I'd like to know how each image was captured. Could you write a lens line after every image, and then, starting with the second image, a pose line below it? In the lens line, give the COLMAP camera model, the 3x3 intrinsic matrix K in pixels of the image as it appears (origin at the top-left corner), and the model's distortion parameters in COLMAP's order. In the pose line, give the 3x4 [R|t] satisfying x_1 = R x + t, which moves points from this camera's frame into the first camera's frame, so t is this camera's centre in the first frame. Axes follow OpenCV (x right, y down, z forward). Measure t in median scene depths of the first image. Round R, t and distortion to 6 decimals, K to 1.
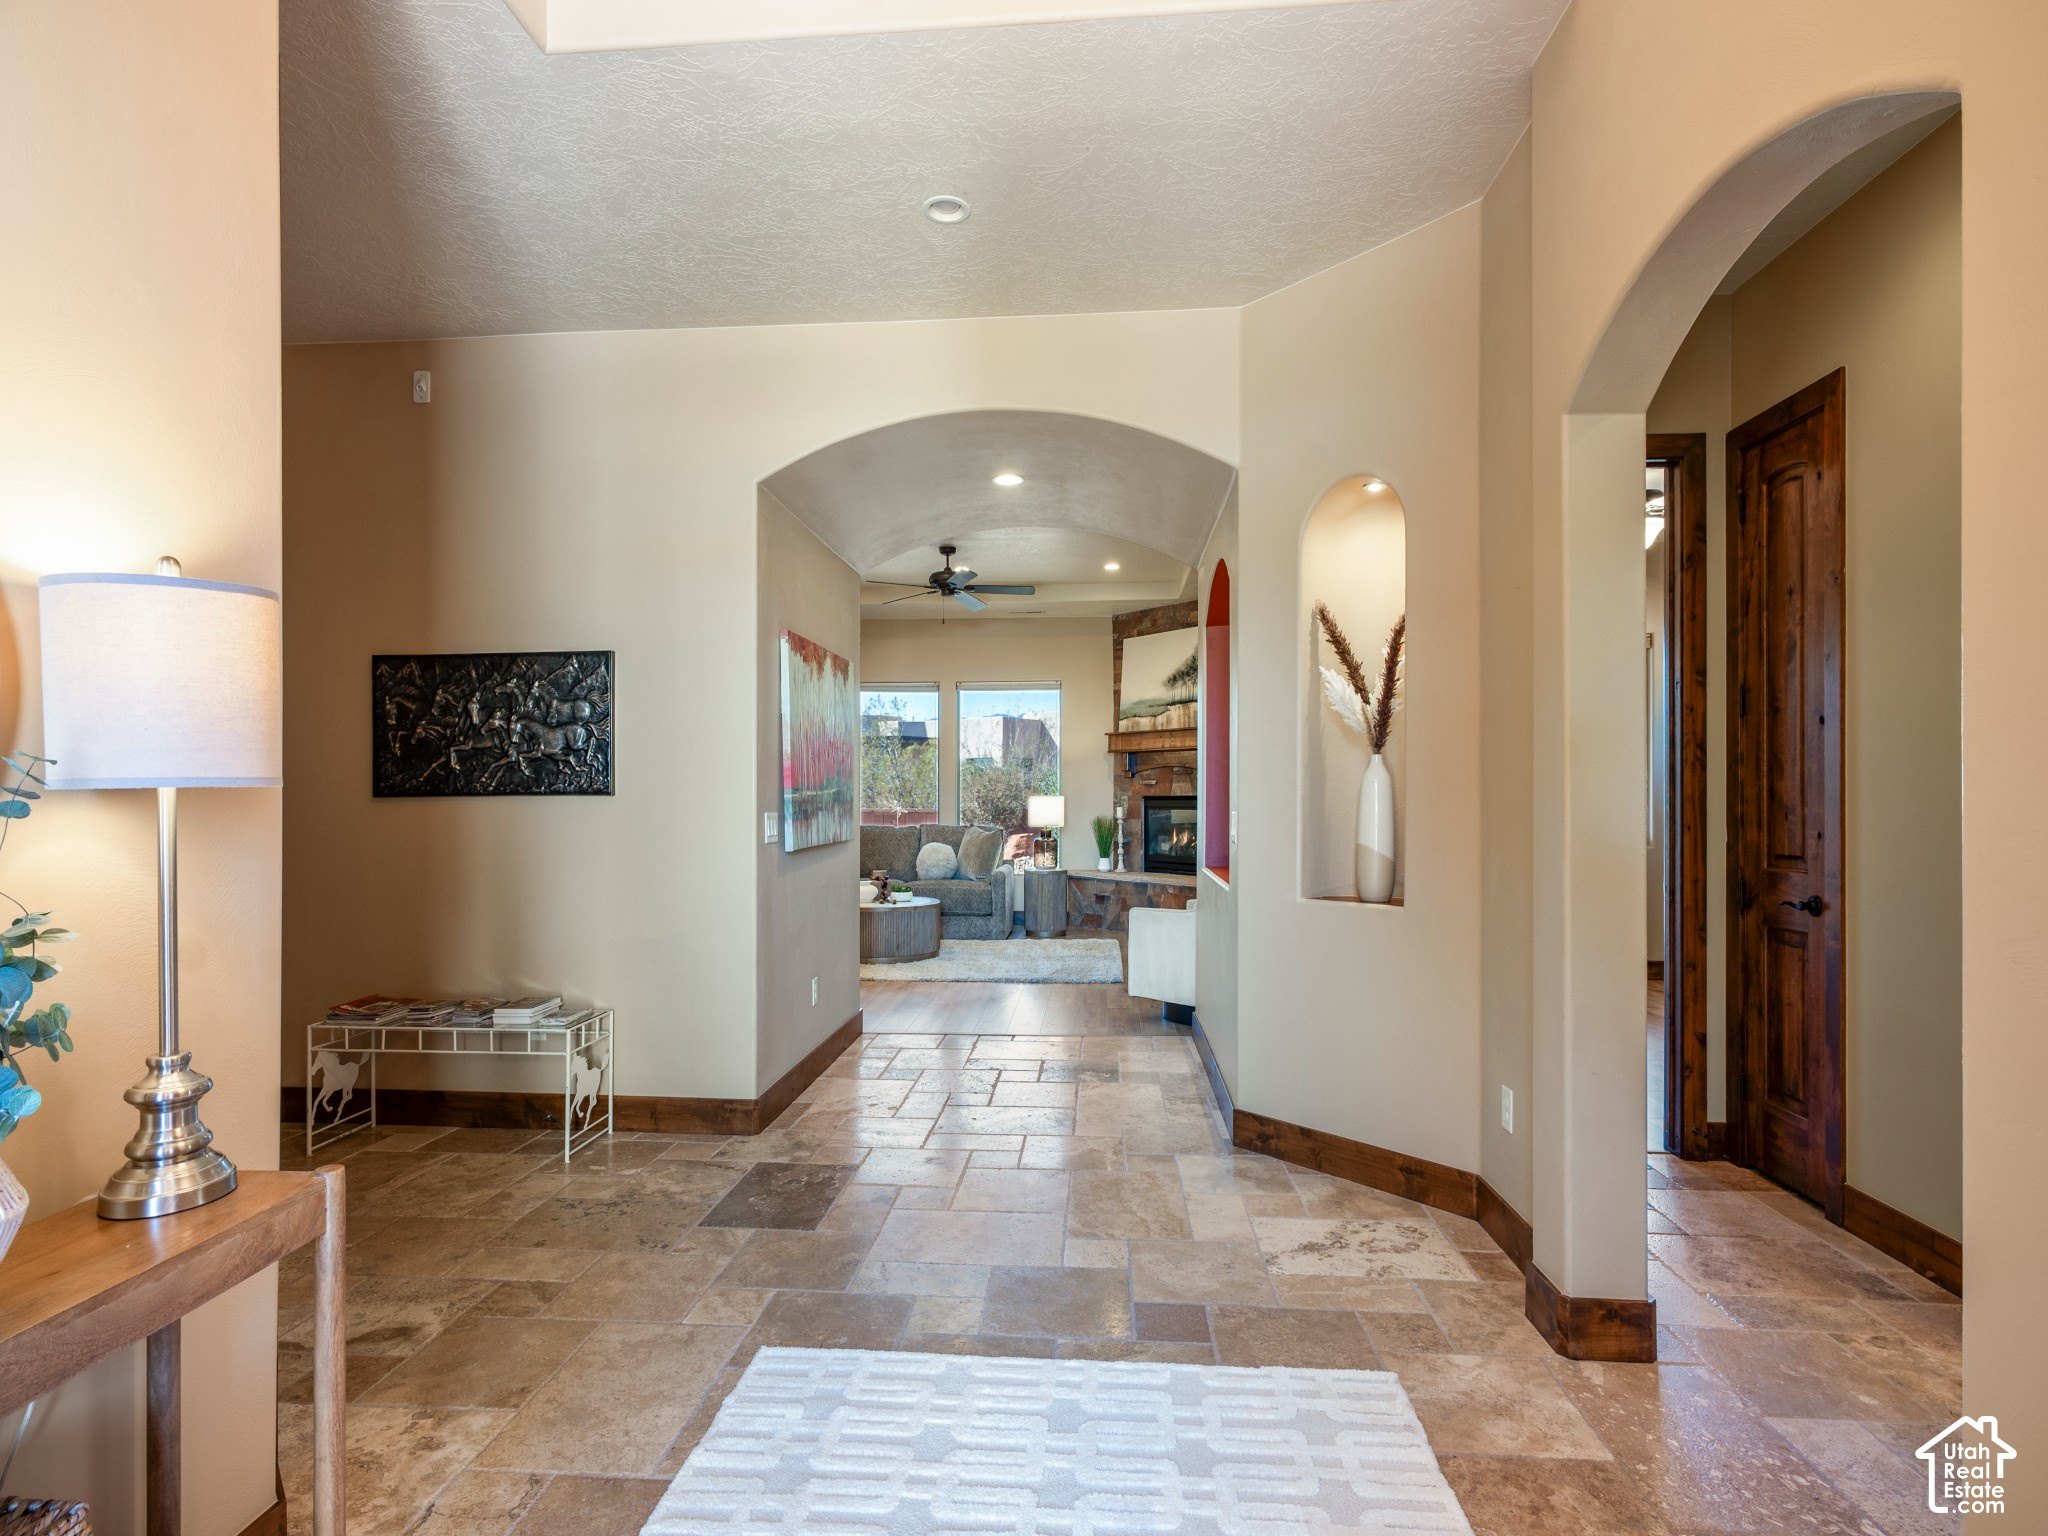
lens RADIAL K [[1020.2, 0, 1023.9], [0, 1020.2, 763.6], [0, 0, 1]] dist [0.002297, -0.000355]
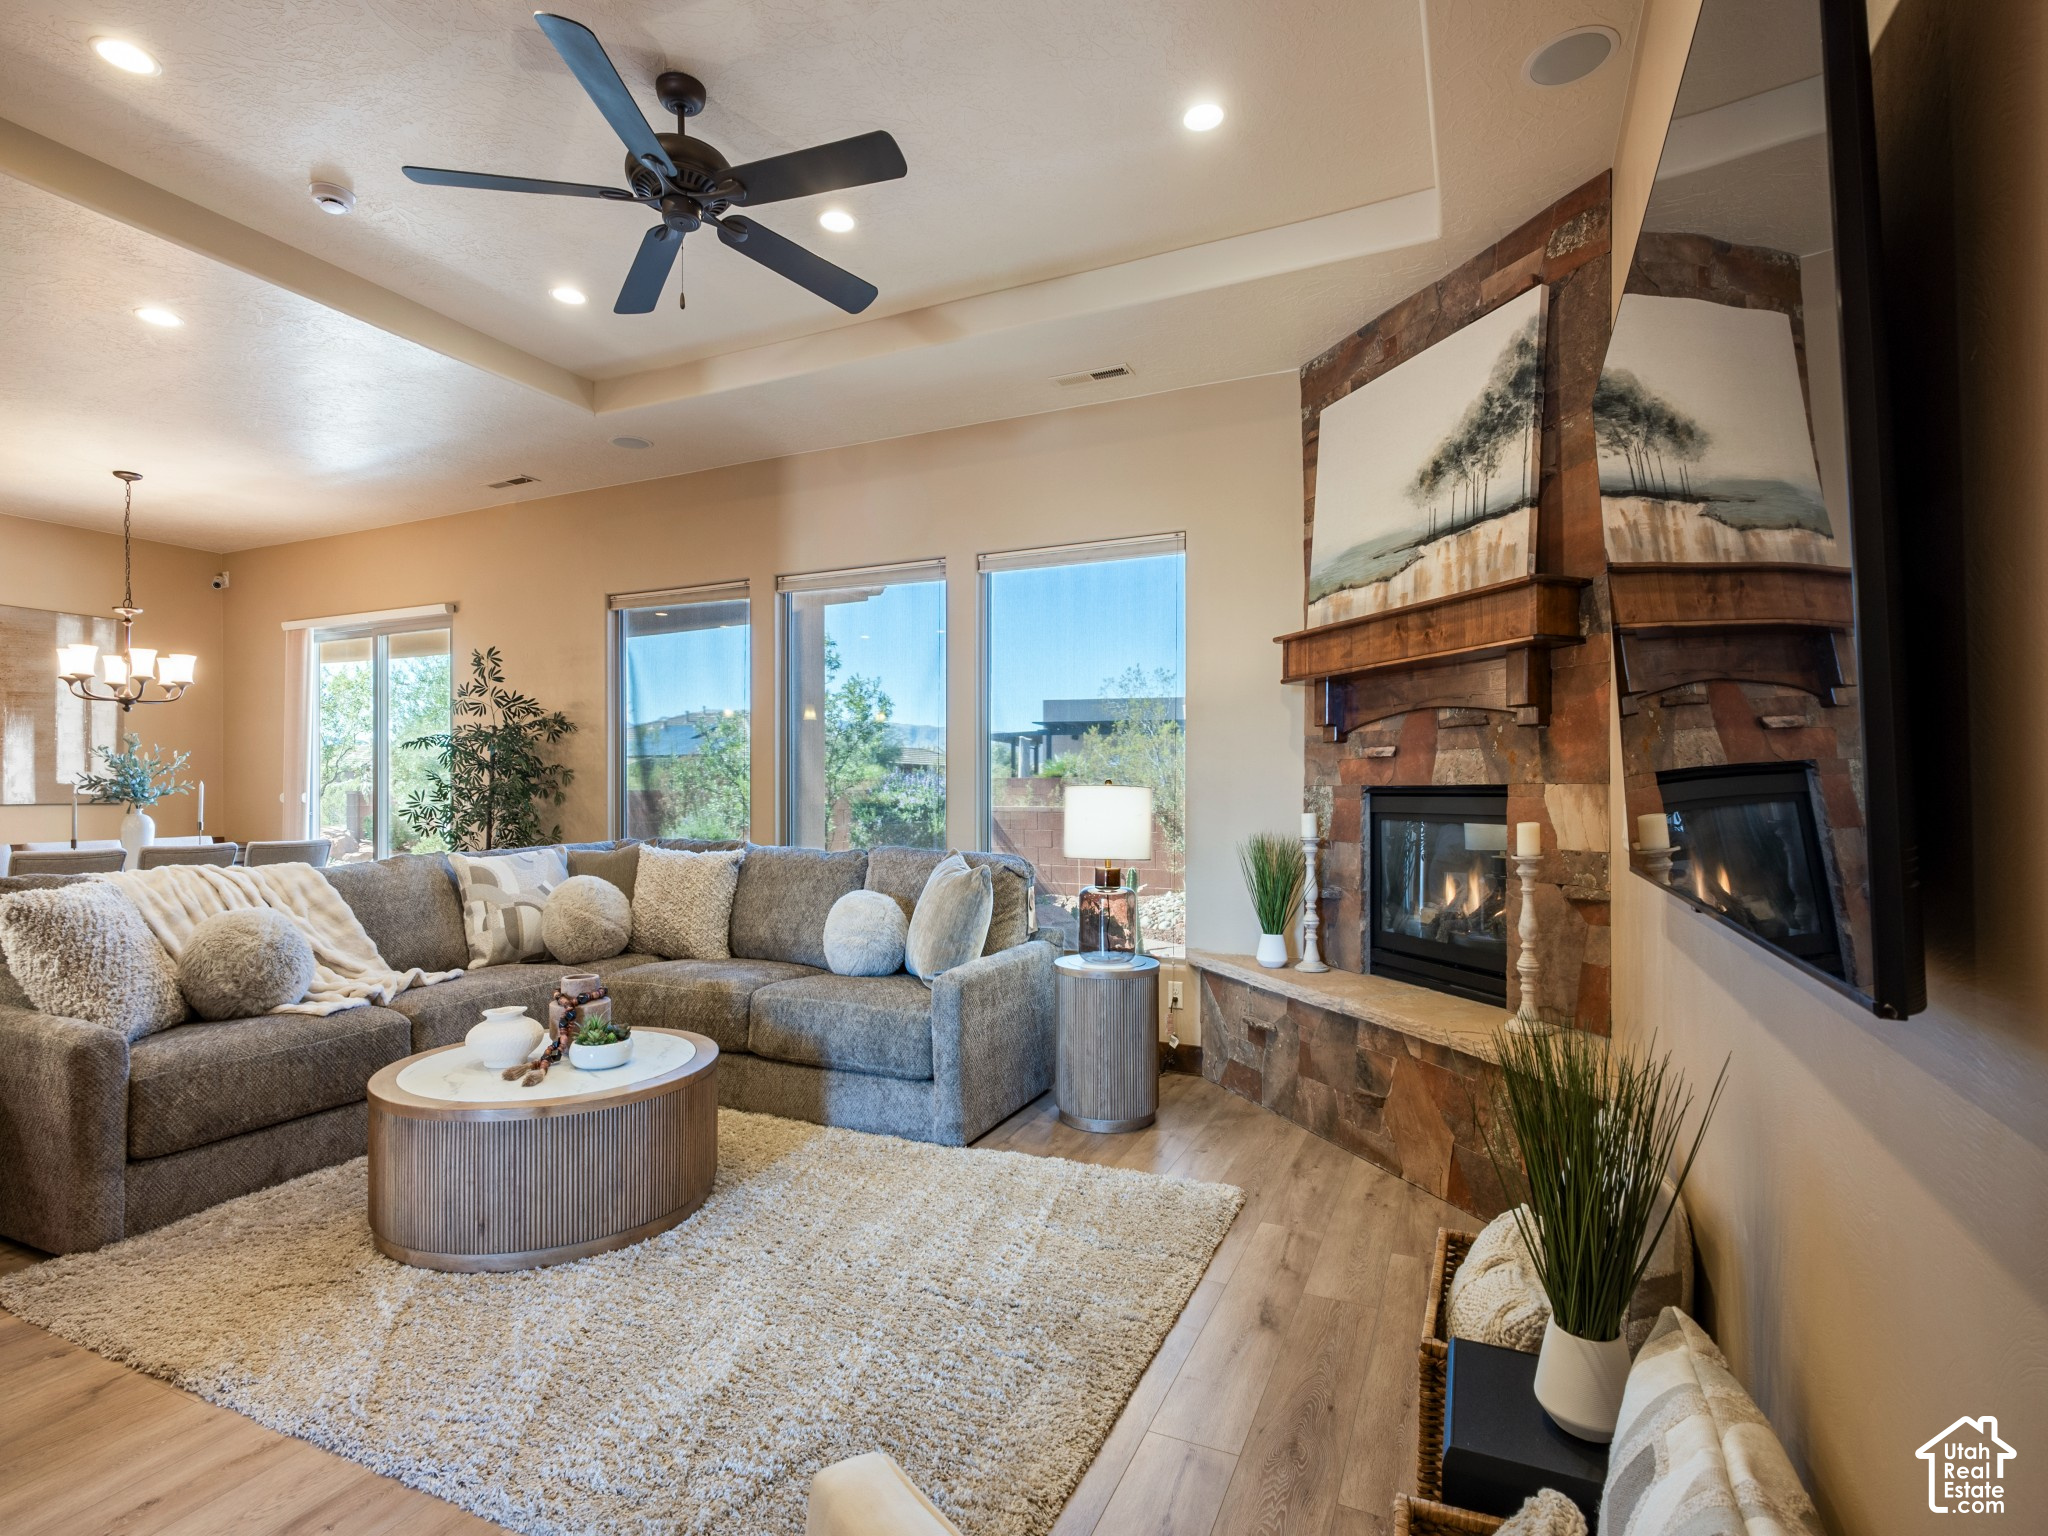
lens RADIAL K [[1020.2, 0, 1023.9], [0, 1020.2, 763.6], [0, 0, 1]] dist [0.002297, -0.000355]
pose [[0.940682, -0.005812, -0.339240, 0.126976], [0.008983, 0.999929, 0.007777, 0.018535], [0.339171, -0.010363, 0.940668, 0.576699]]
